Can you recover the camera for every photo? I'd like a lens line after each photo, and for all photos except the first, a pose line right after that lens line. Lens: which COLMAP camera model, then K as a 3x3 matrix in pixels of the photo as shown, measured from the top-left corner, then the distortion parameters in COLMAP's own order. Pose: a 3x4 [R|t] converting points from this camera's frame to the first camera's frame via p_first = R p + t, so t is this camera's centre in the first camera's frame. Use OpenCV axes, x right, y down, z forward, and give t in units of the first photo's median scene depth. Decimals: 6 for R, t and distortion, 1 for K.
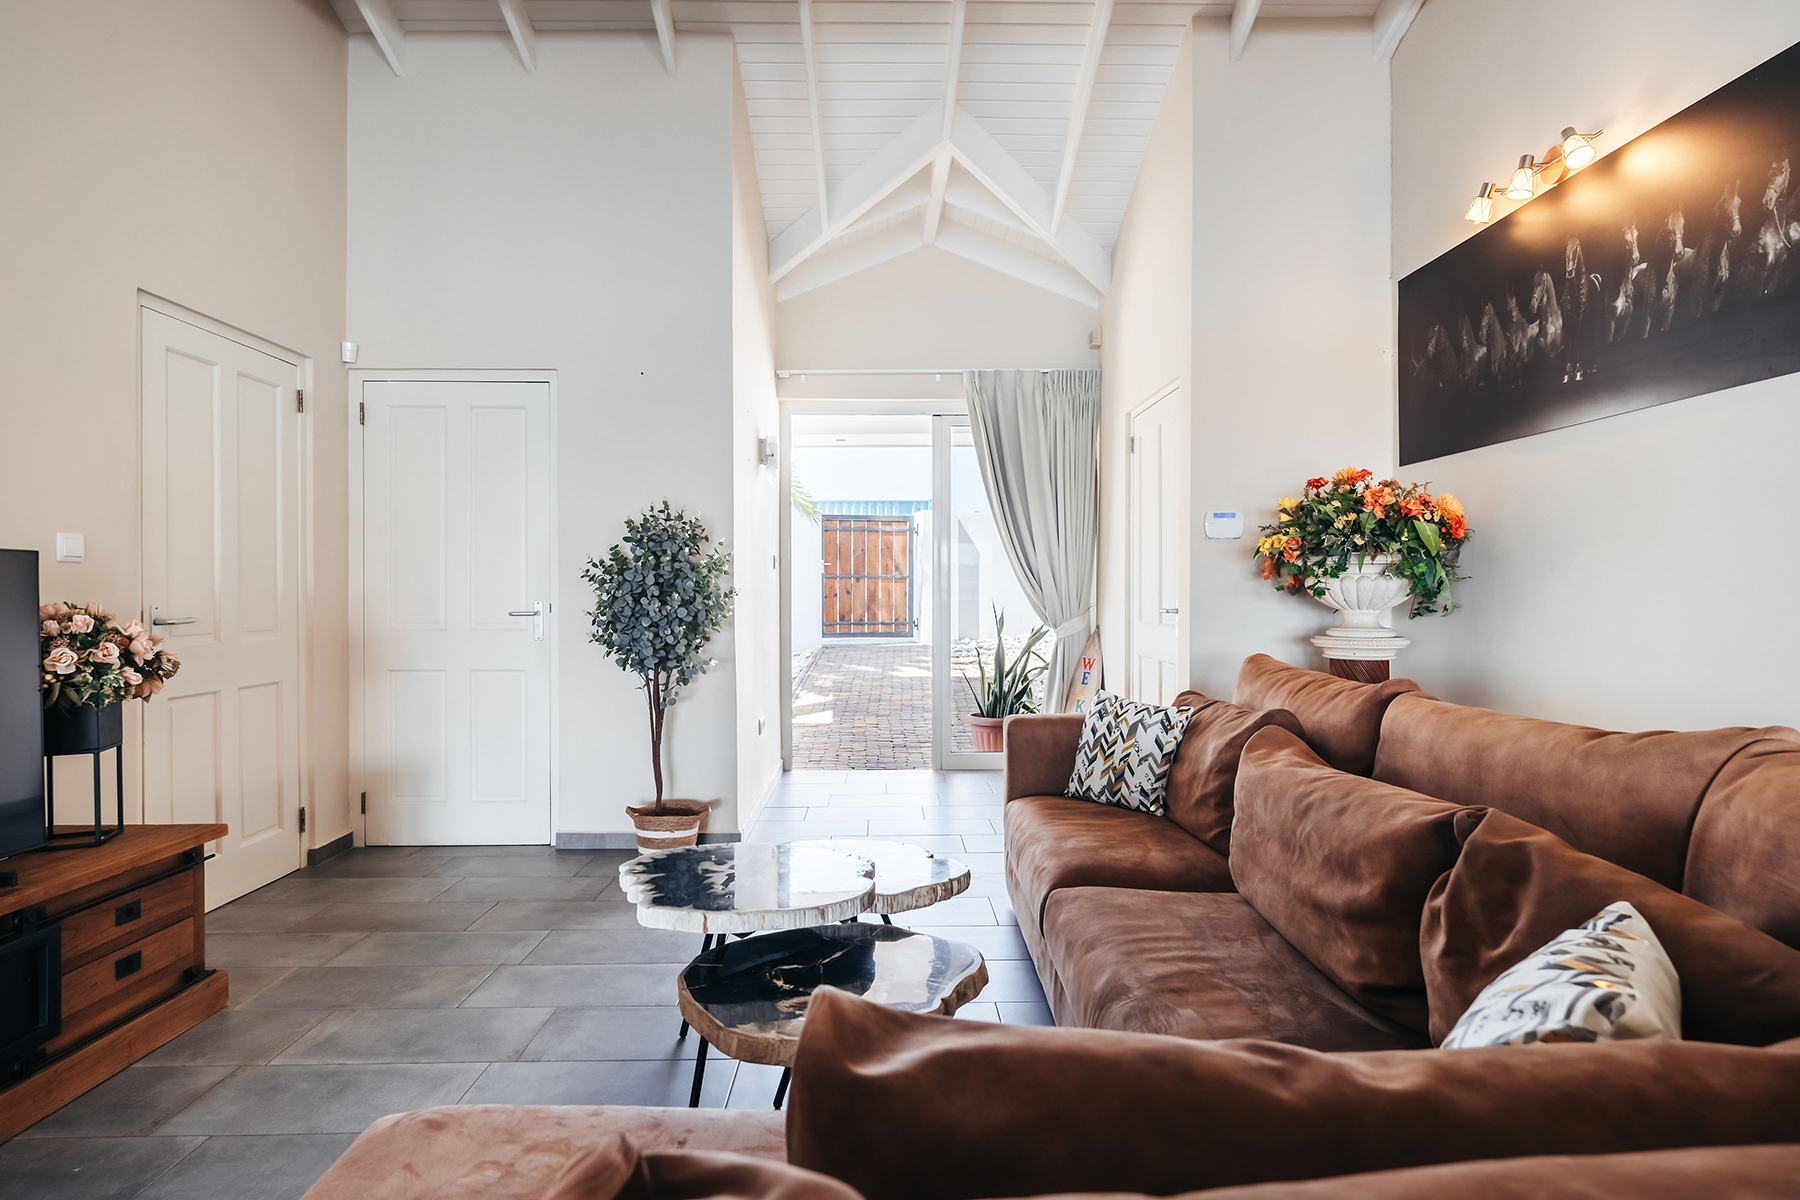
lens RADIAL K [[942.2, 0, 902.8], [0, 942.2, 594.1], [0, 0, 1]] dist [0.000138, -0.000034]
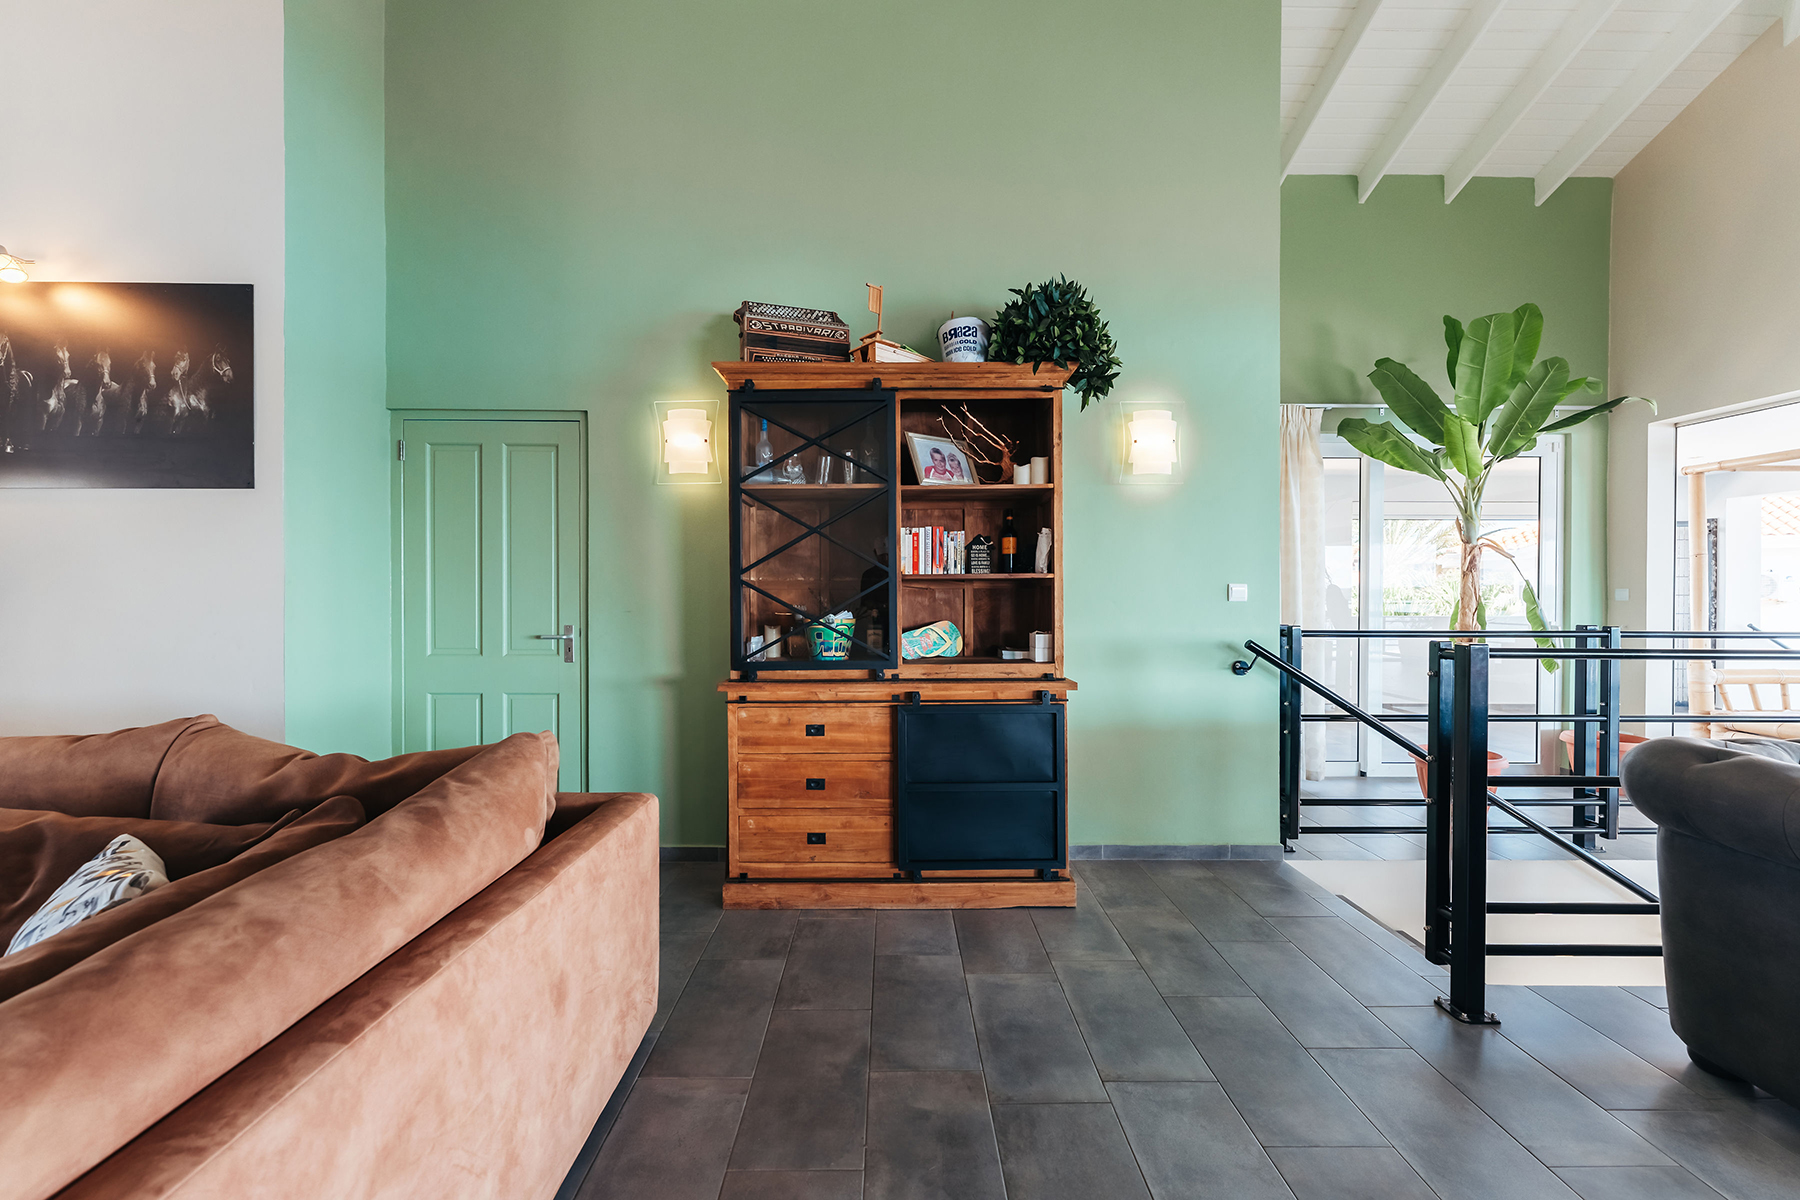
lens RADIAL K [[718.2, 0, 899.3], [0, 718.2, 599.1], [0, 0, 1]] dist [-0.001433, -0.000011]
pose [[0.010631, -0.005584, 0.999928, -0.373044], [0.002624, 0.999981, 0.005557, -0.073924], [-0.999940, 0.002564, 0.010646, -0.302729]]
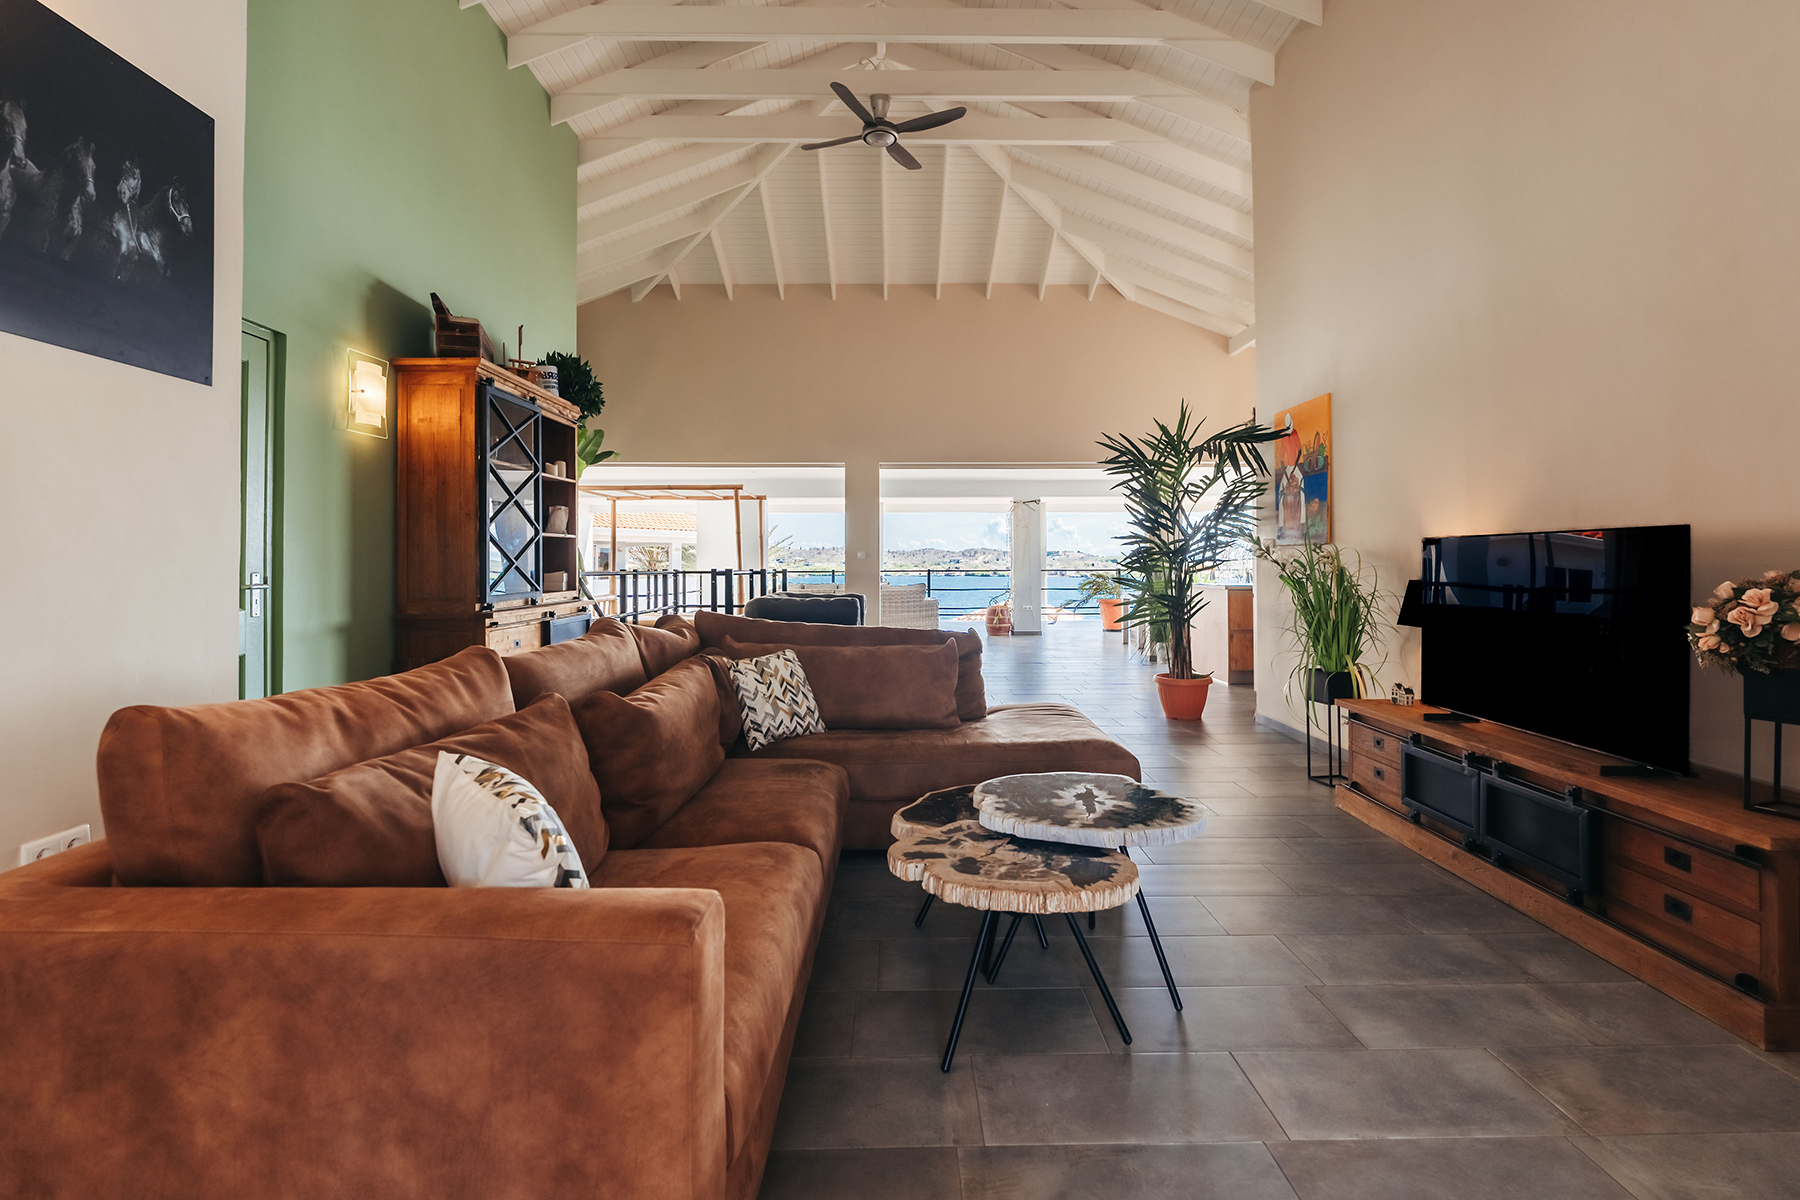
lens RADIAL K [[827.1, 0, 905.5], [0, 827.1, 557.5], [0, 0, 1]] dist [0.000015, 0.000009]
pose [[-0.999939, 0.004787, 0.009928, 0.068404], [0.004728, 0.999971, -0.005923, -0.006528], [-0.009956, -0.005876, -0.999933, 2.816097]]
